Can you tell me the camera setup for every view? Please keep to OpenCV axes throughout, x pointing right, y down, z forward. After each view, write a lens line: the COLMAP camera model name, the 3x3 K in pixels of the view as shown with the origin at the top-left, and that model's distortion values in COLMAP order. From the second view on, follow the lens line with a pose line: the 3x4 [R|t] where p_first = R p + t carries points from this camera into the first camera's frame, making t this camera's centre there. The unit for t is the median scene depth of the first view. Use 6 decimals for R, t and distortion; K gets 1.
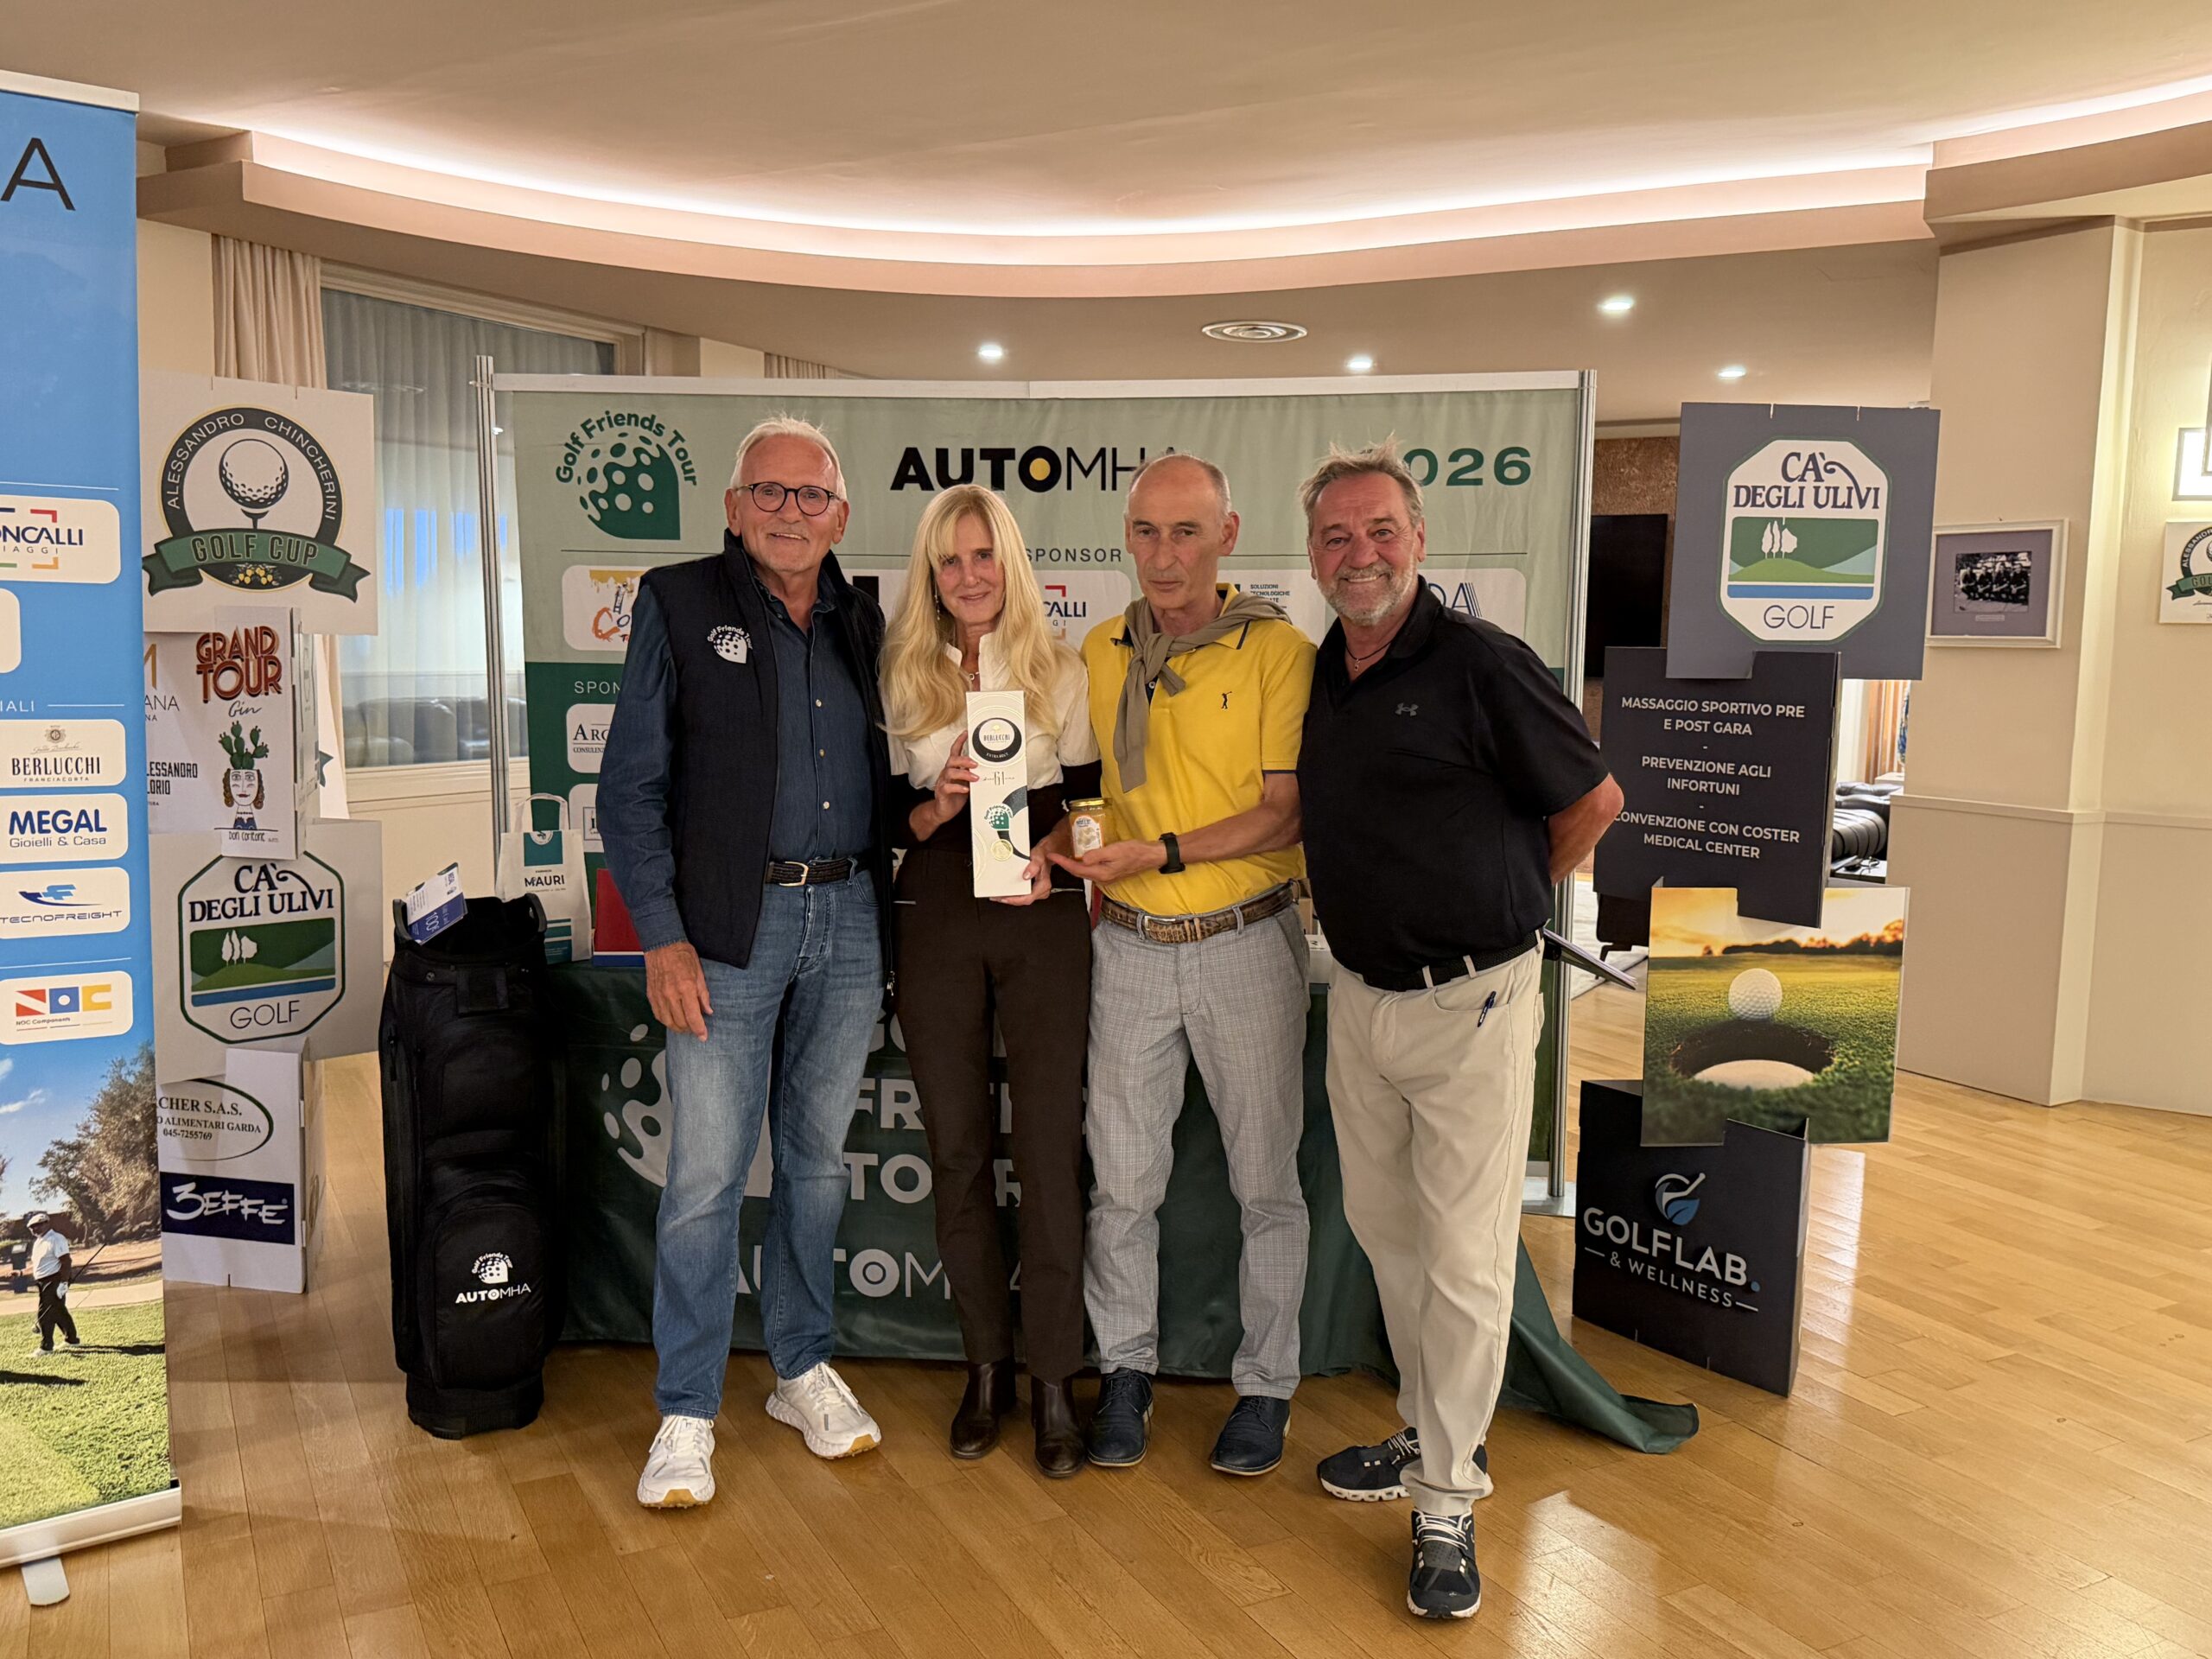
lens RADIAL K [[1803.6, 0, 1108.0], [0, 1803.6, 823.8], [0, 0, 1]] dist [0.163487, -0.358233]
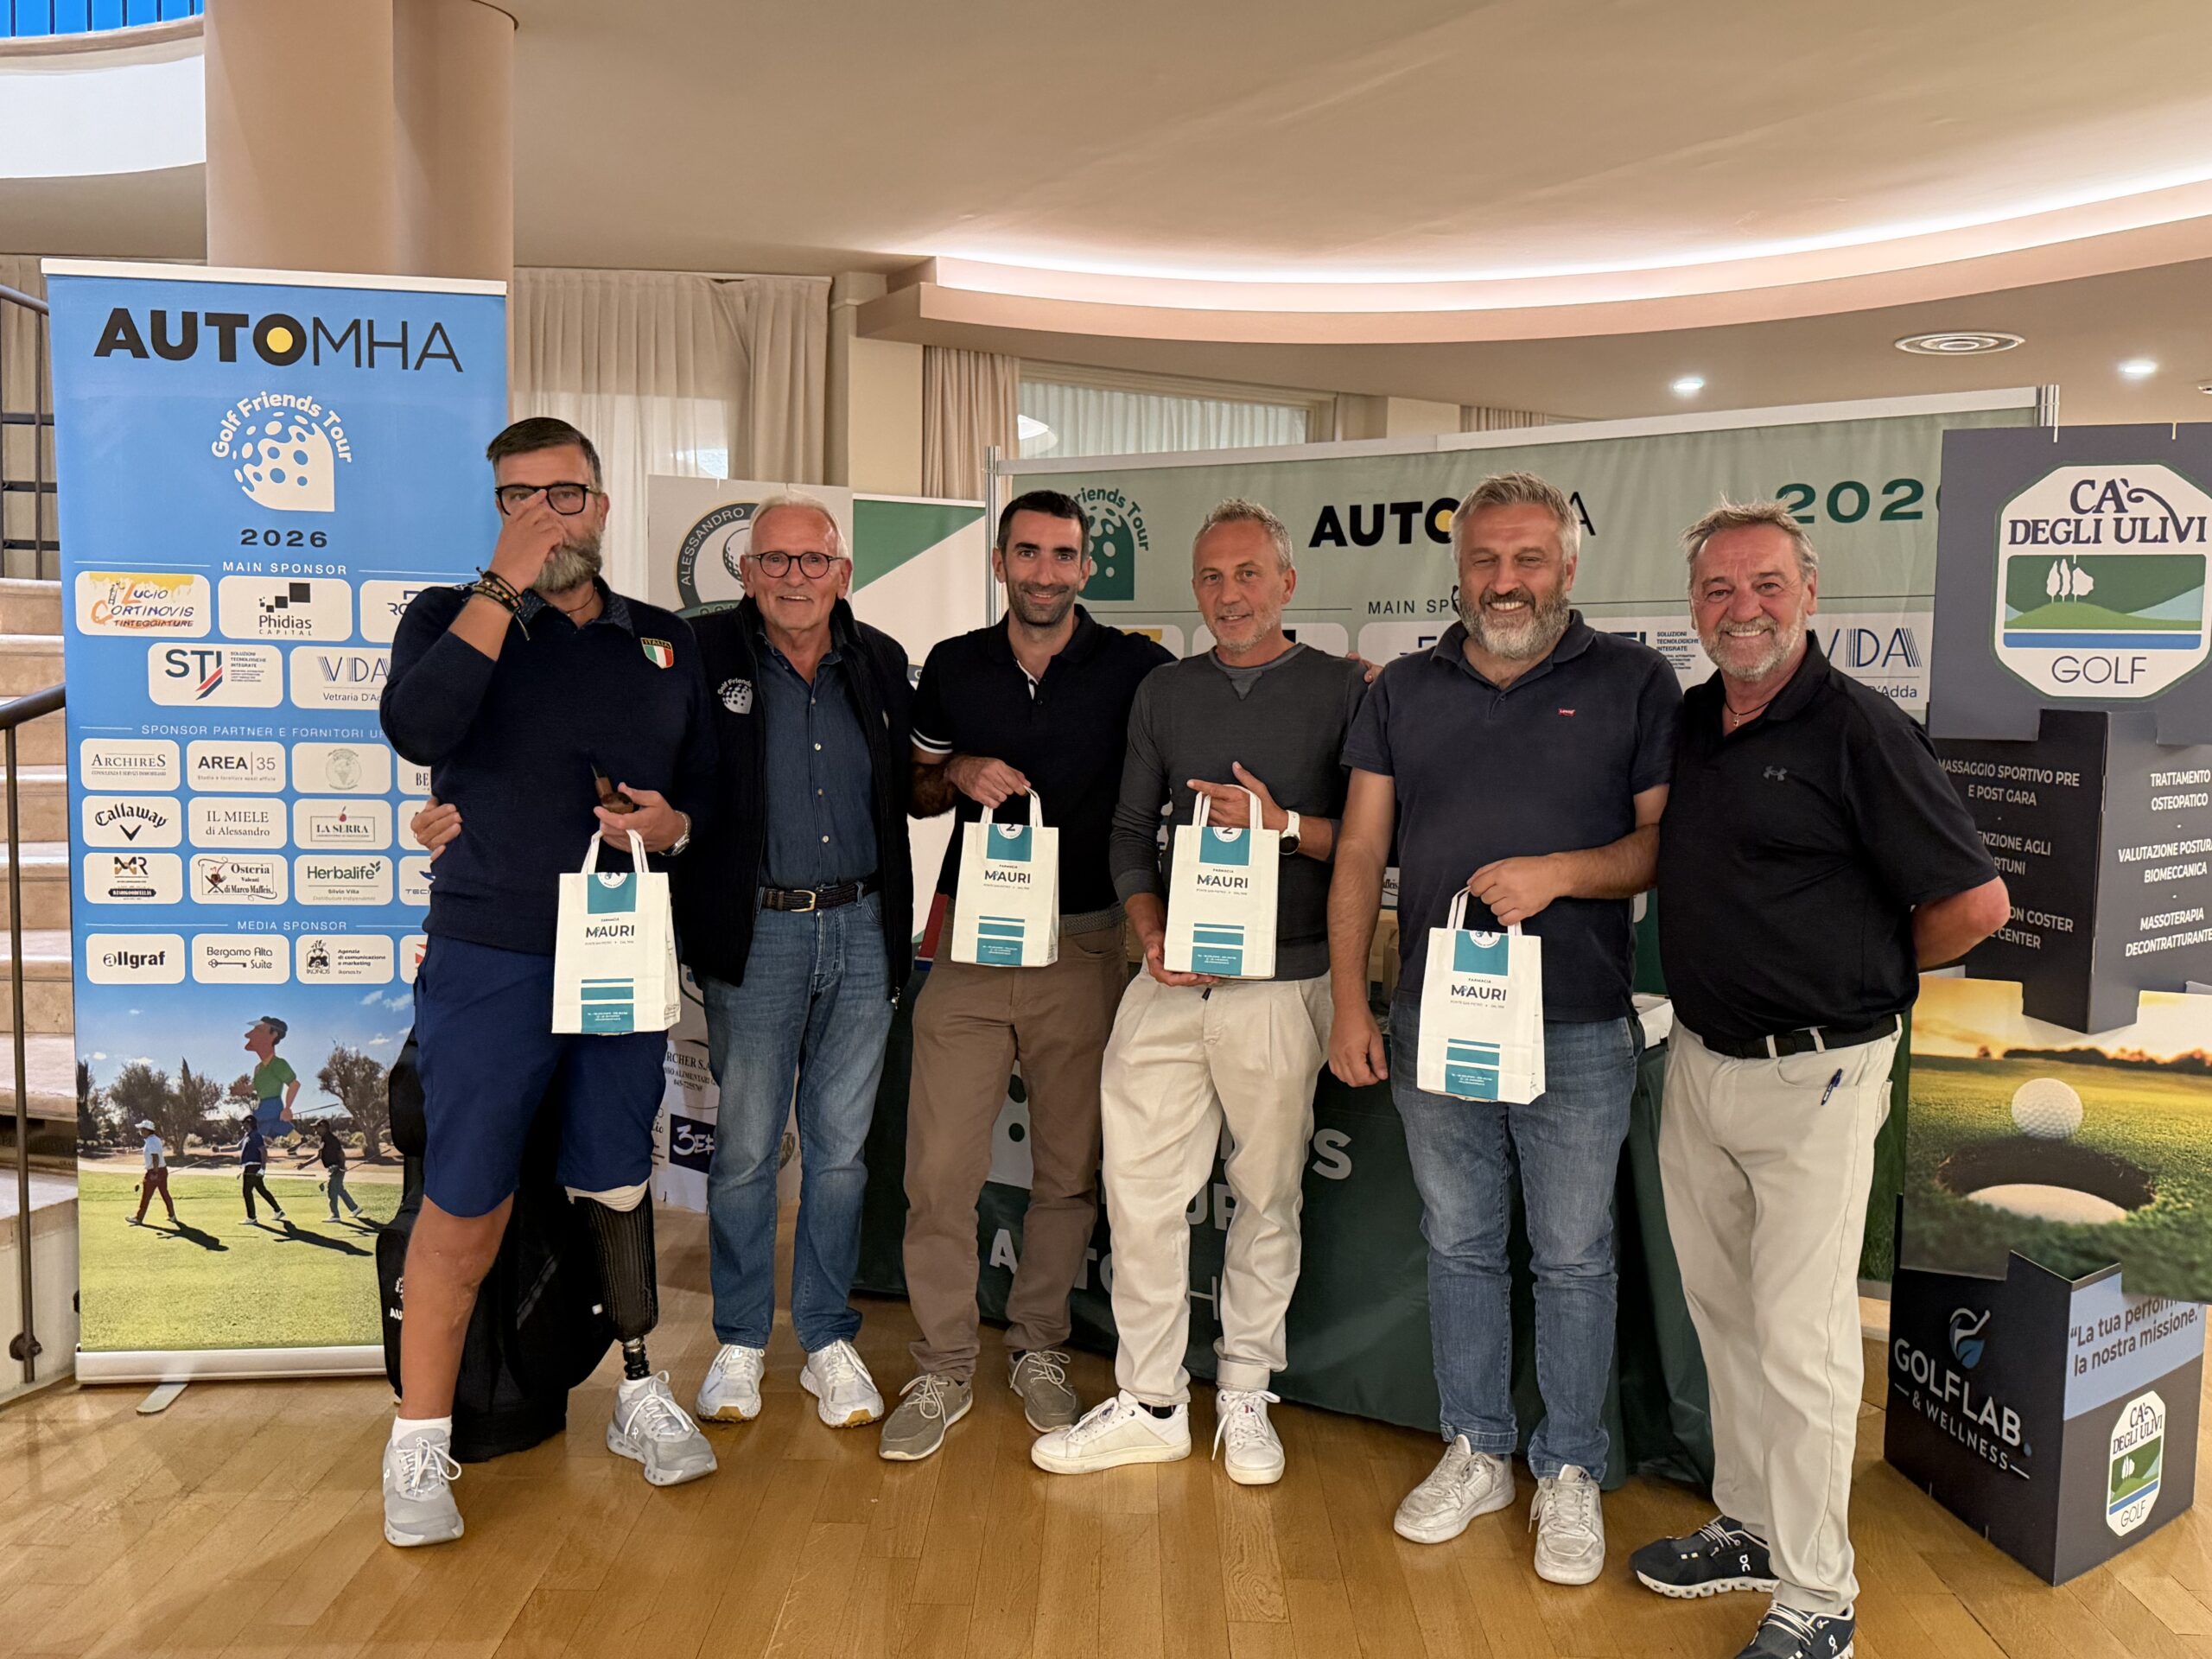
lens RADIAL K [[1895.0, 0, 1118.4], [0, 1895.0, 815.1], [0, 0, 1]] dist [0.172521, -0.373139]
pose [[0.876459, 0.036604, -0.480083, 0.385181], [-0.053707, 0.998316, -0.021933, -0.000737], [0.478471, 0.045007, 0.876949, -0.005579]]
